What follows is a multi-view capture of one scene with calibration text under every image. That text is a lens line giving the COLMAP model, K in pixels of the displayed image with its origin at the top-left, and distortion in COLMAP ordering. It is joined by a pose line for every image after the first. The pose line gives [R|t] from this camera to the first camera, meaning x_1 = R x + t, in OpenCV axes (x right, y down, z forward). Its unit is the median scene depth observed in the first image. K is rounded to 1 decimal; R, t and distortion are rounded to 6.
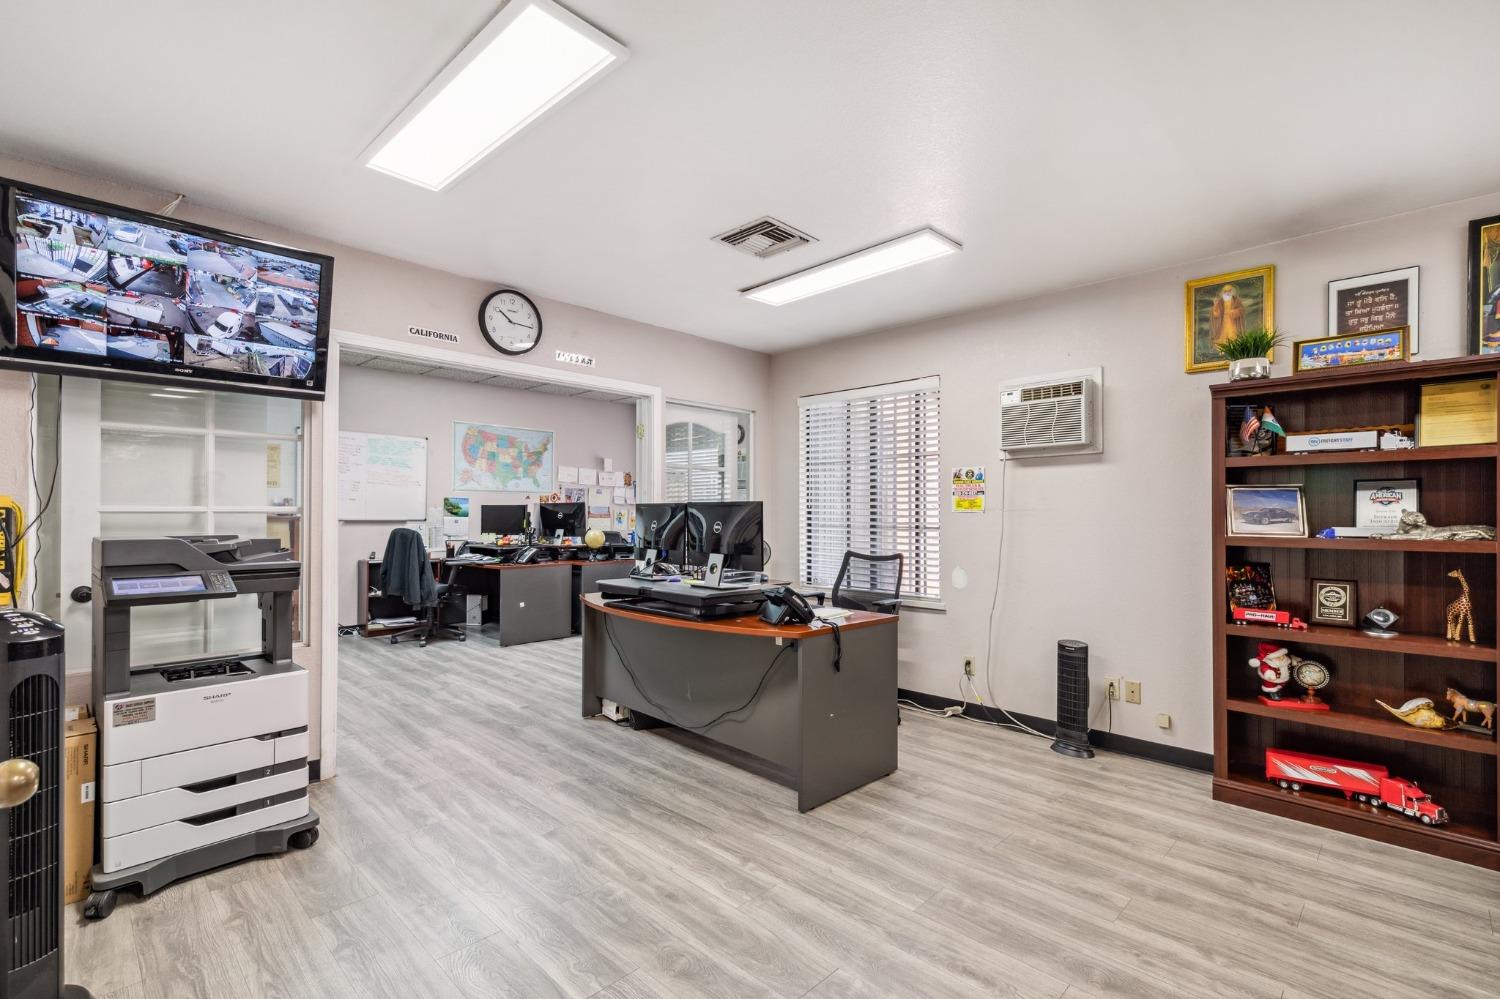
lens RADIAL K [[682.4, 0, 754.1], [0, 682.4, 506.6], [0, 0, 1]] dist [0.003828, 0.000026]
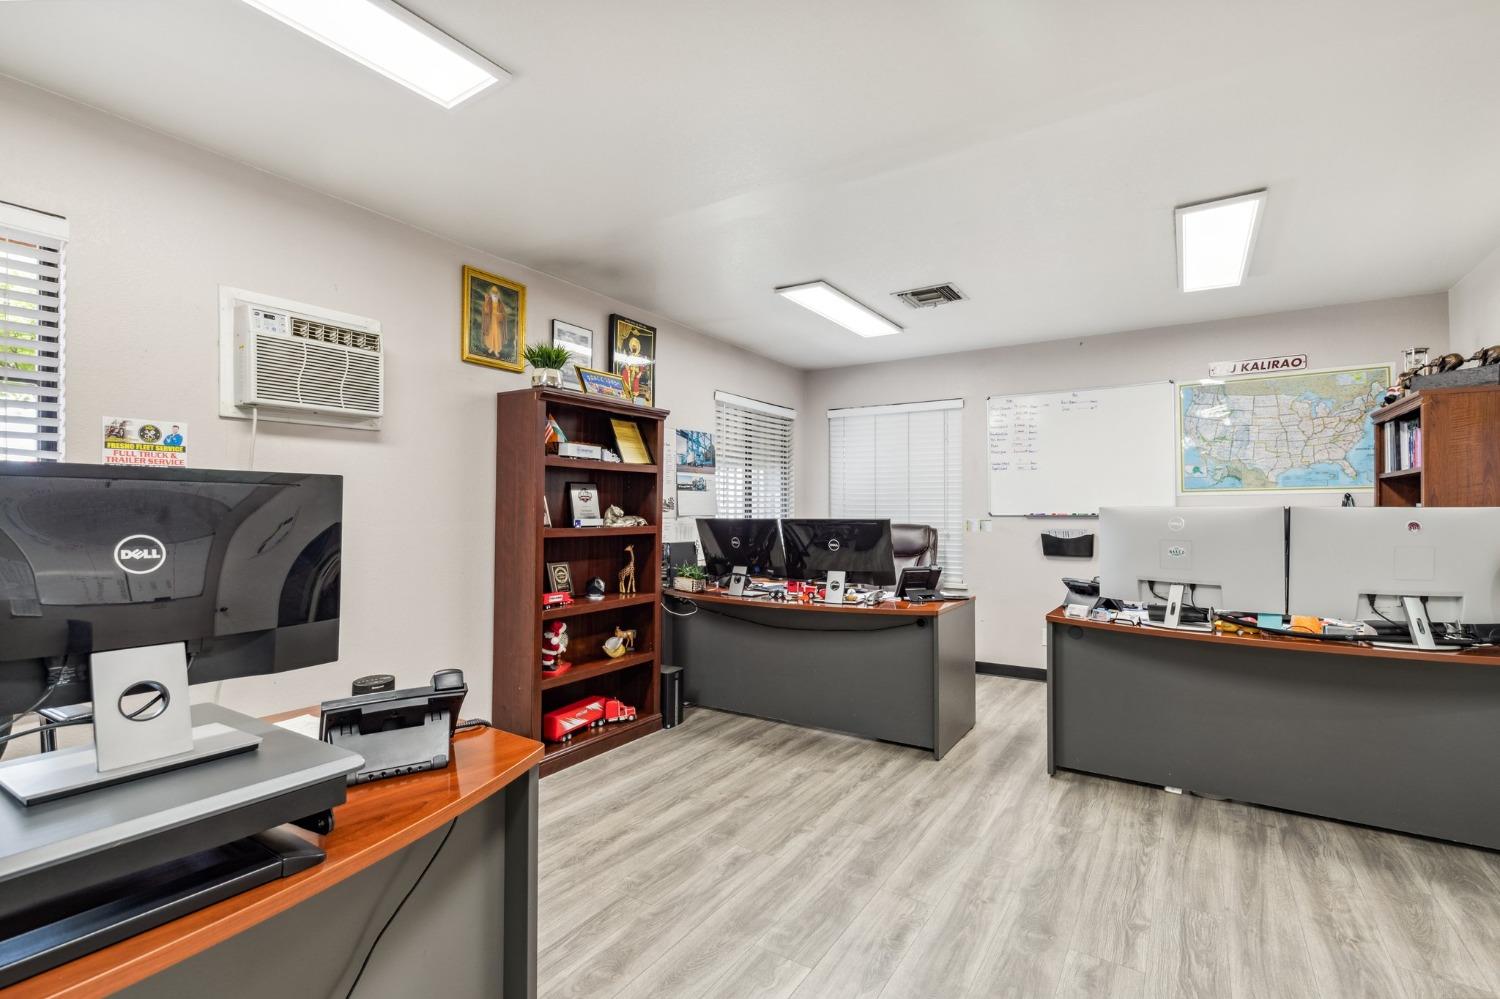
lens RADIAL K [[682.4, 0, 758.1], [0, 682.4, 500.0], [0, 0, 1]] dist [0.003828, 0.000026]
pose [[-0.204763, 0.010666, 0.978753, -0.564554], [-0.014977, 0.999789, -0.014028, 0.009665], [-0.978697, -0.017531, -0.204560, 1.168349]]
